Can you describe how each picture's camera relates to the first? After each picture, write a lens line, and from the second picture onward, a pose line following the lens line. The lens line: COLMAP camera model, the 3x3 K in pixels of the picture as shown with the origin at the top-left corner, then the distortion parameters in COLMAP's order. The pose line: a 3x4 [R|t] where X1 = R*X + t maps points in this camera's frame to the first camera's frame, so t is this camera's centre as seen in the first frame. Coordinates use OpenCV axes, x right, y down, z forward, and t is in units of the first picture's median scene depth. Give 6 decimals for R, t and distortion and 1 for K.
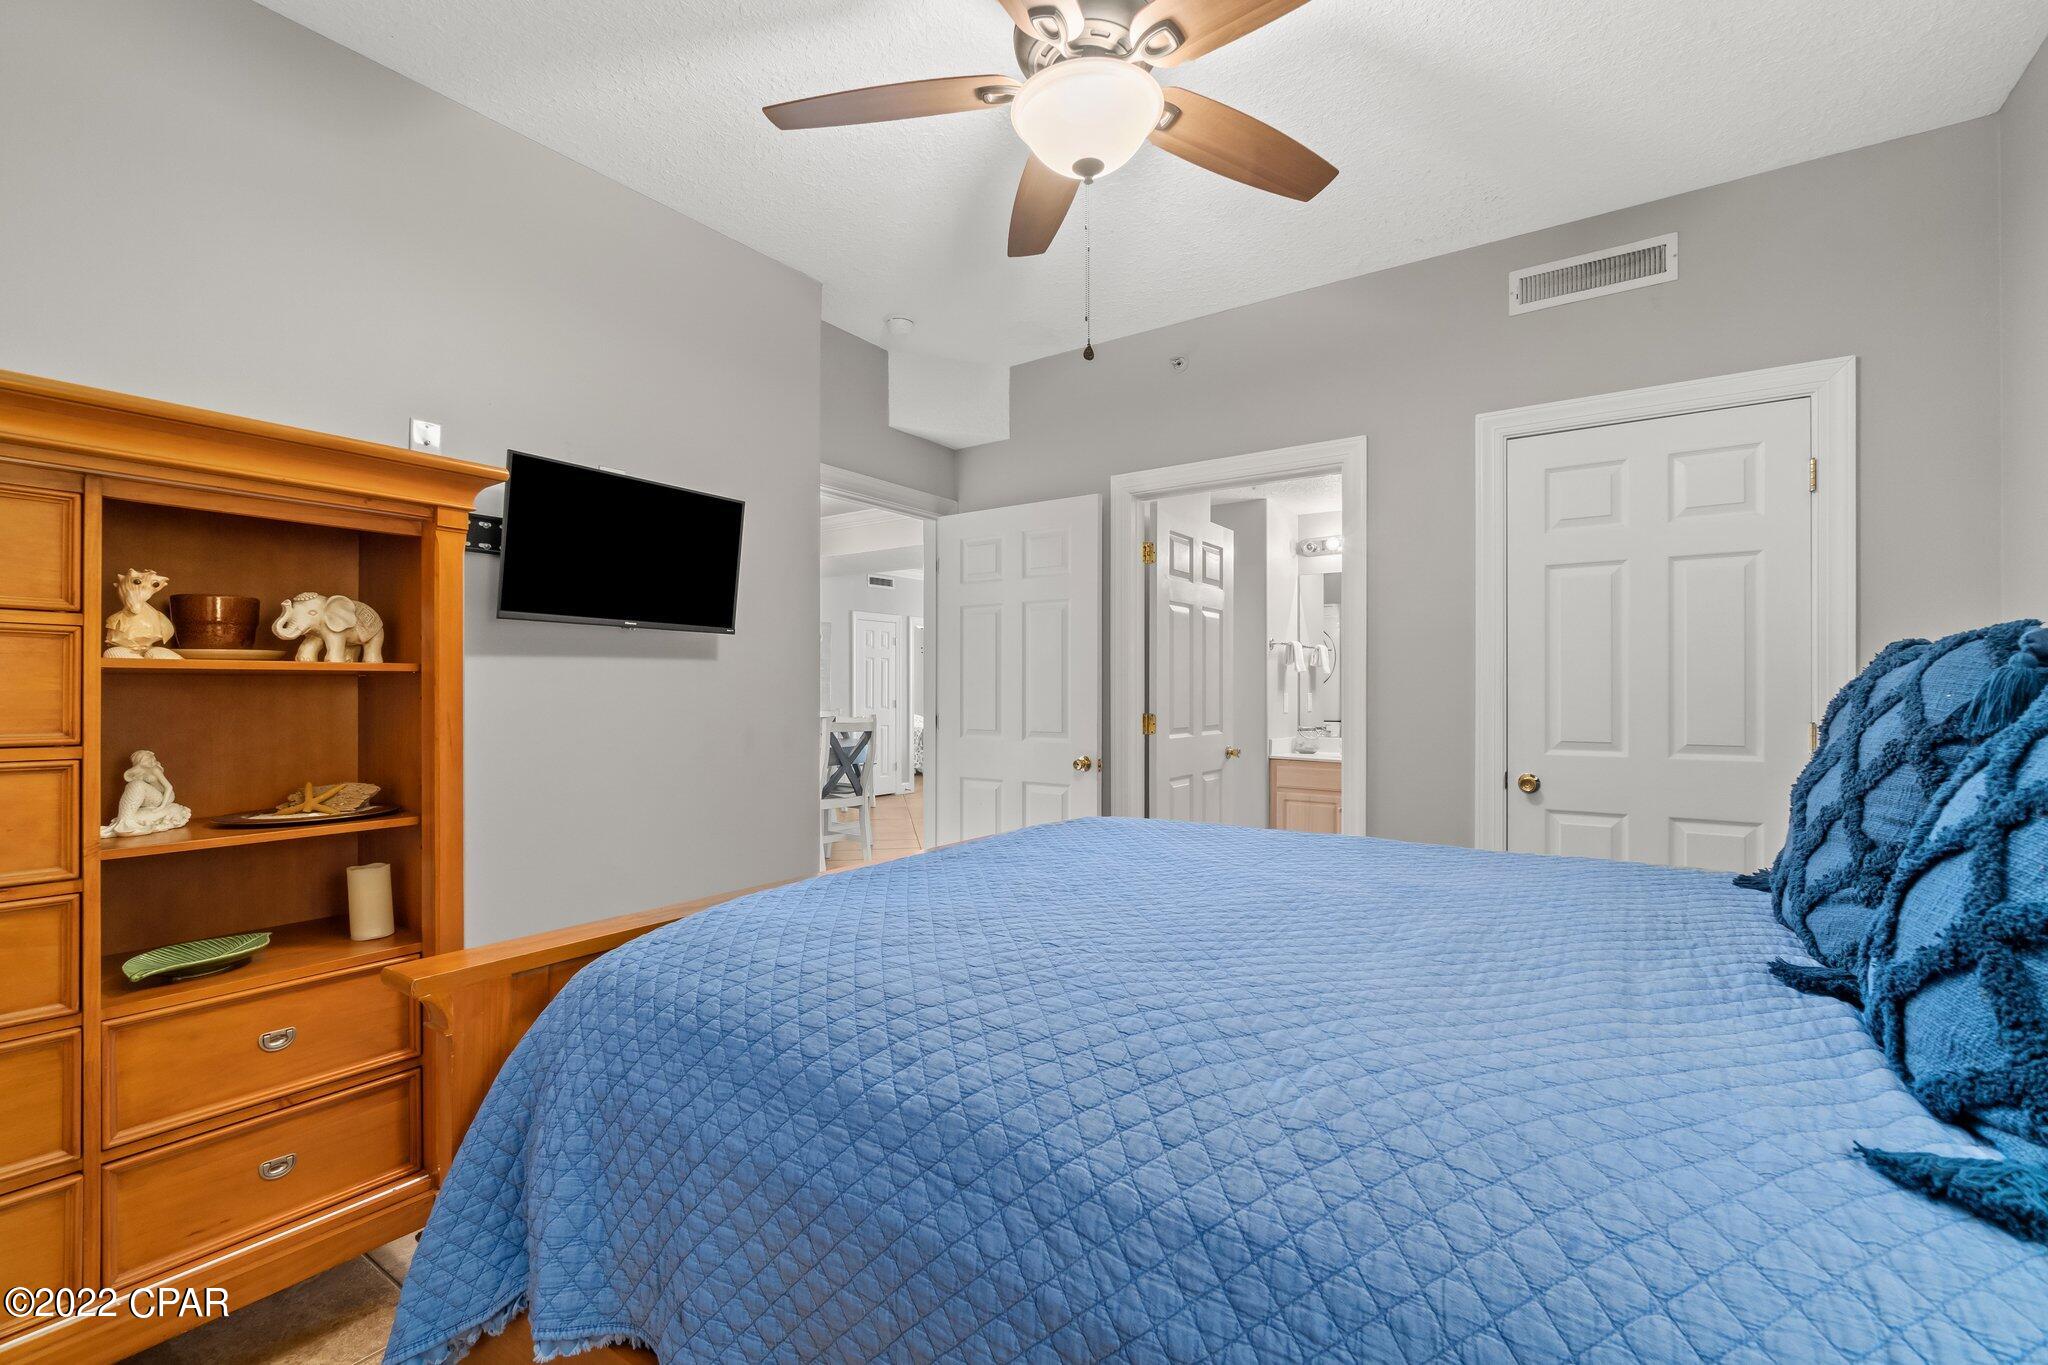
lens RADIAL K [[883.9, 0, 1027.8], [0, 883.9, 690.3], [0, 0, 1]] dist [-0.005644, -0.000431]
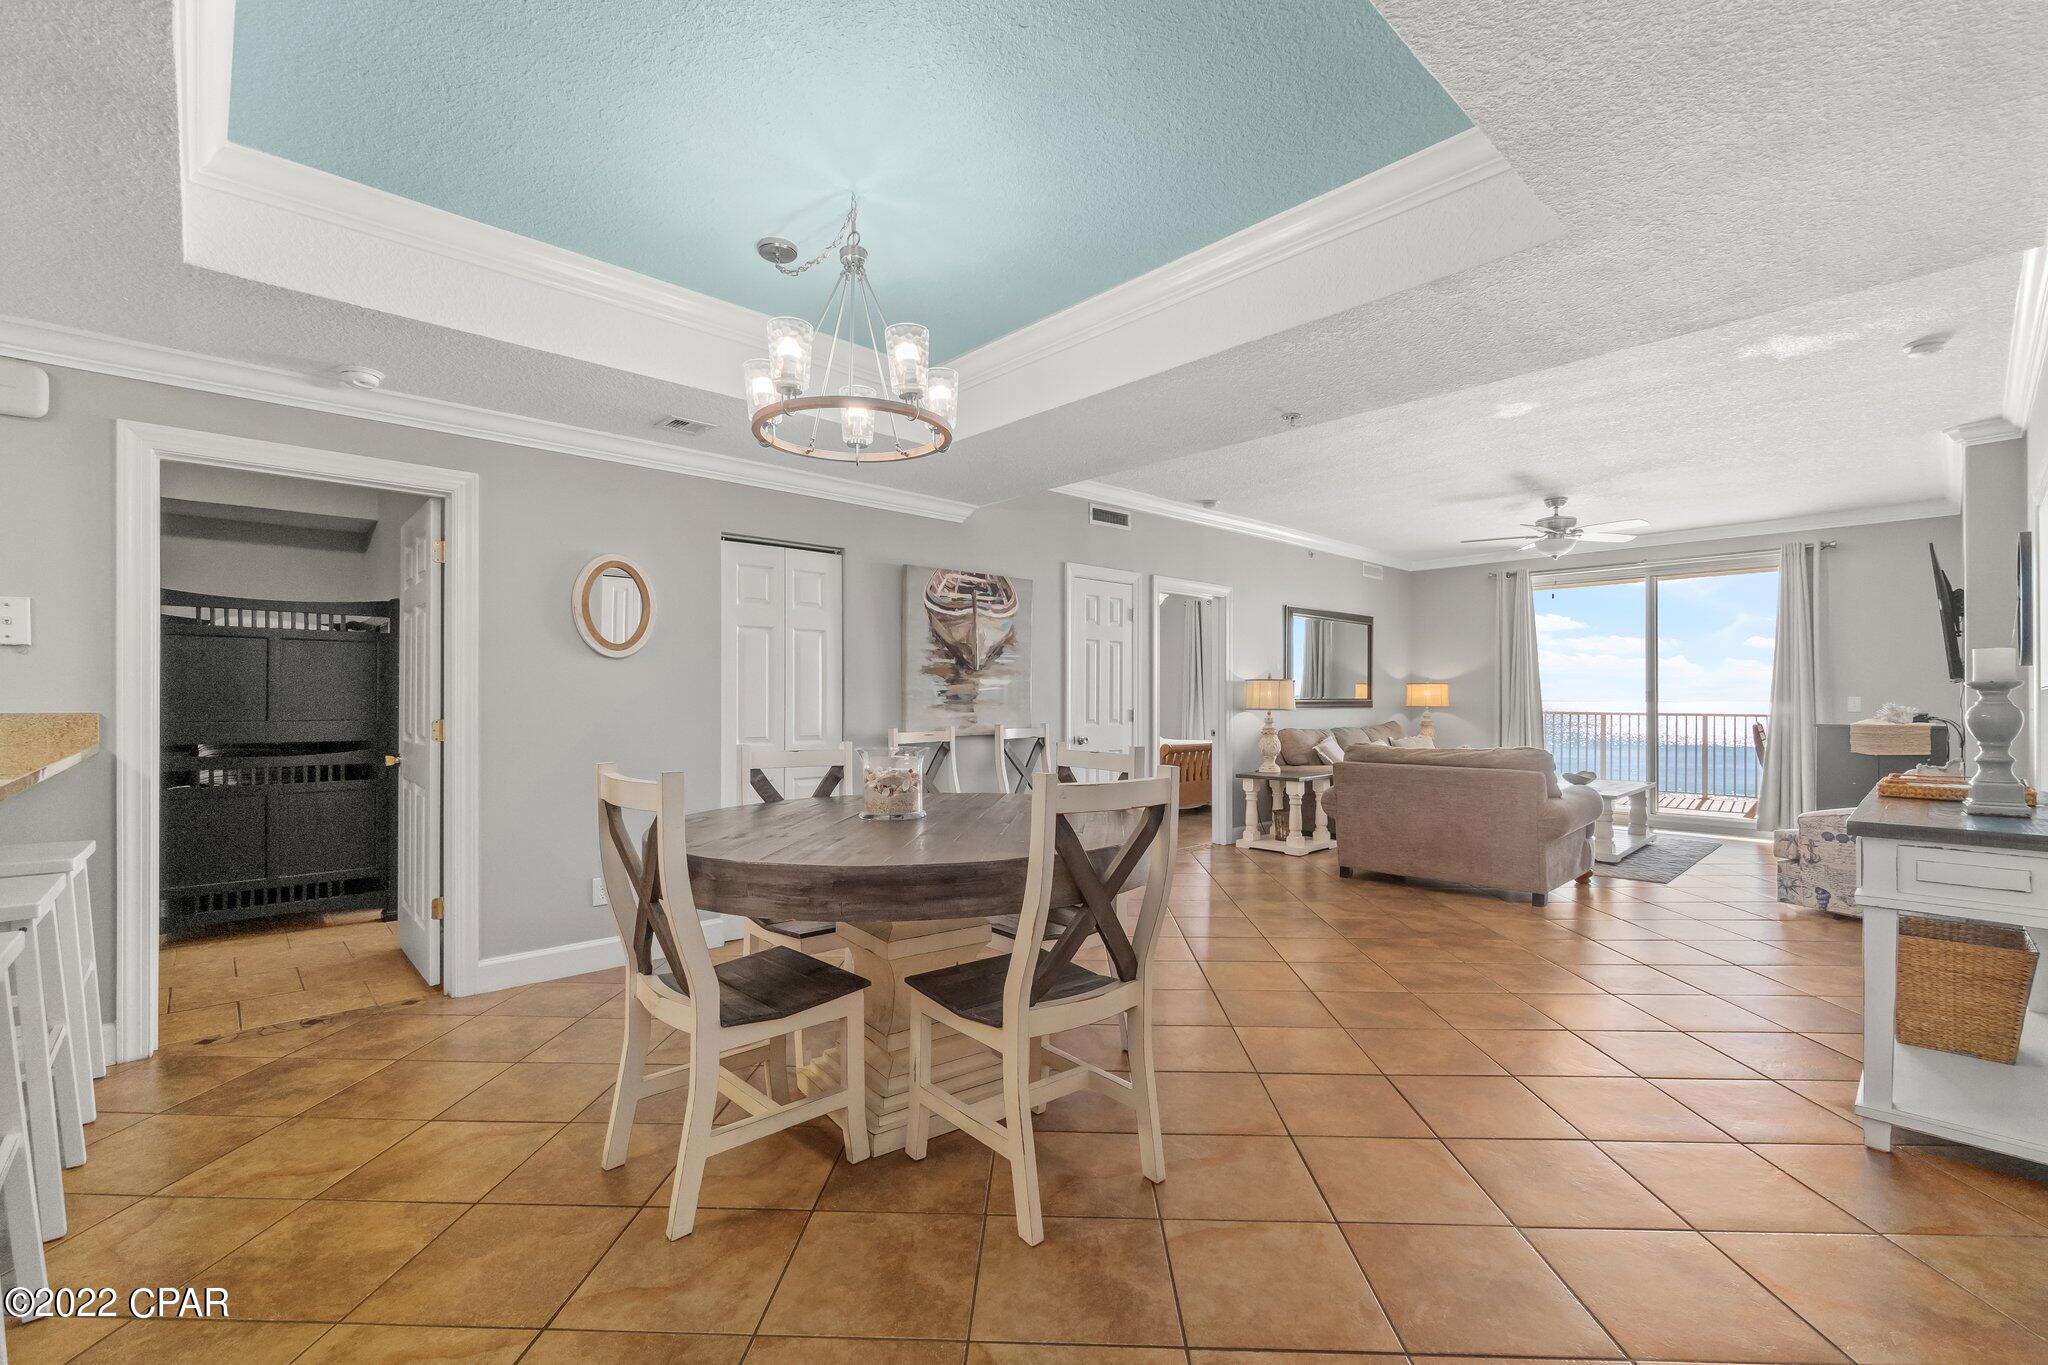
lens RADIAL K [[883.9, 0, 1027.8], [0, 883.9, 690.3], [0, 0, 1]] dist [-0.005644, -0.000431]
pose [[0.978341, -0.001674, -0.206994, -0.098966], [0.000476, 0.999983, -0.005836, 0.001508], [0.207000, 0.005611, 0.978325, 0.402385]]
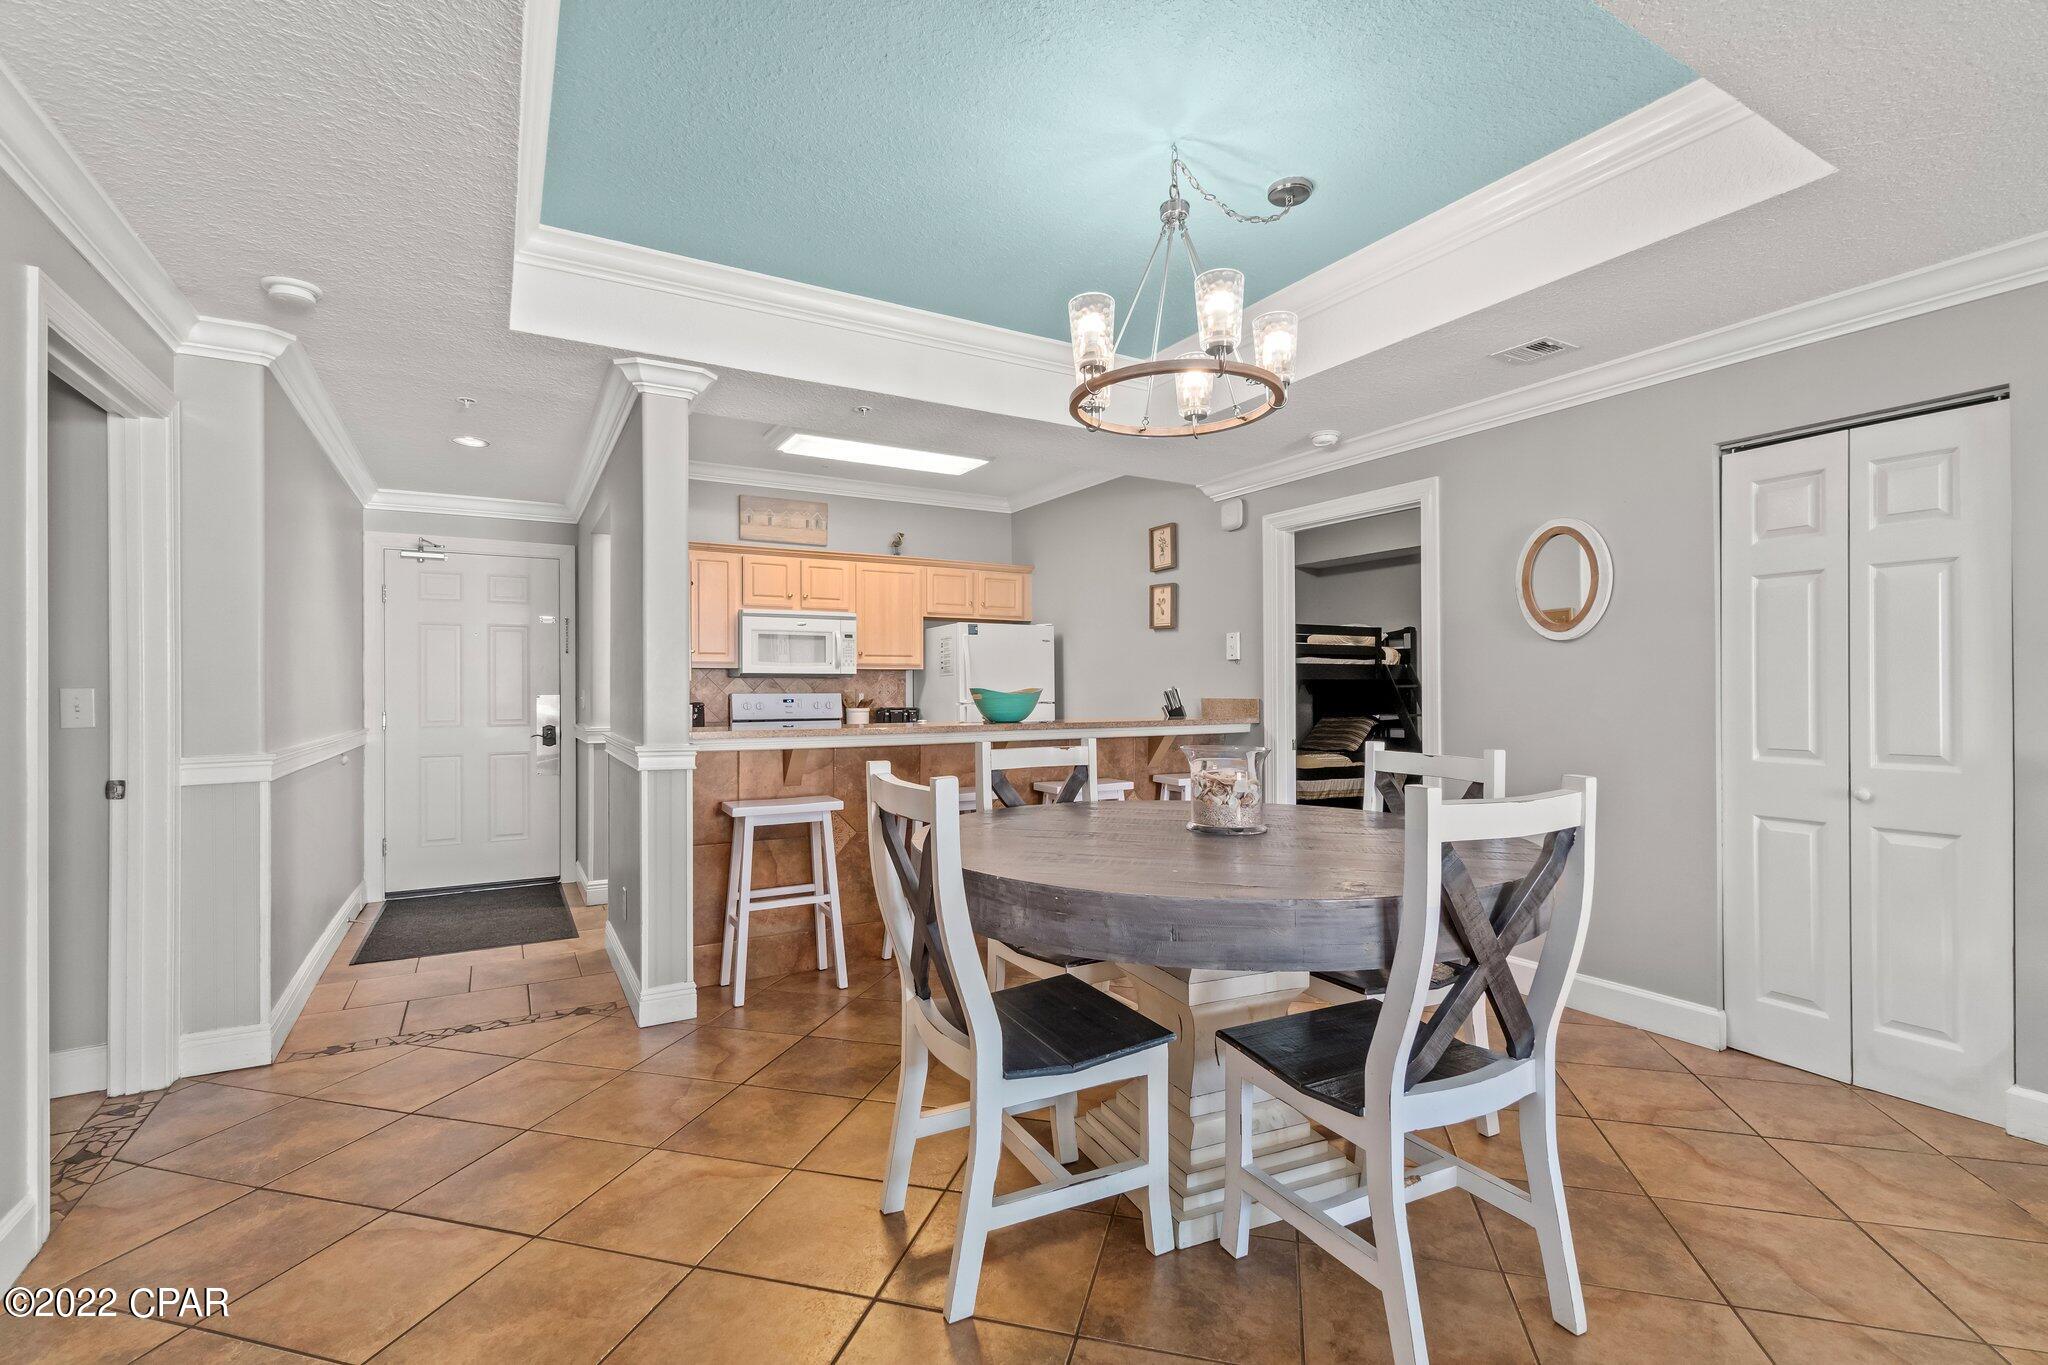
lens RADIAL K [[915.1, 0, 1033.1], [0, 915.1, 686.2], [0, 0, 1]] dist [-0.001969, -0.000619]
pose [[-0.419602, -0.004338, -0.907698, 0.042888], [0.006458, 0.999949, -0.007764, 0.003472], [0.907685, -0.009119, -0.419552, 0.723507]]
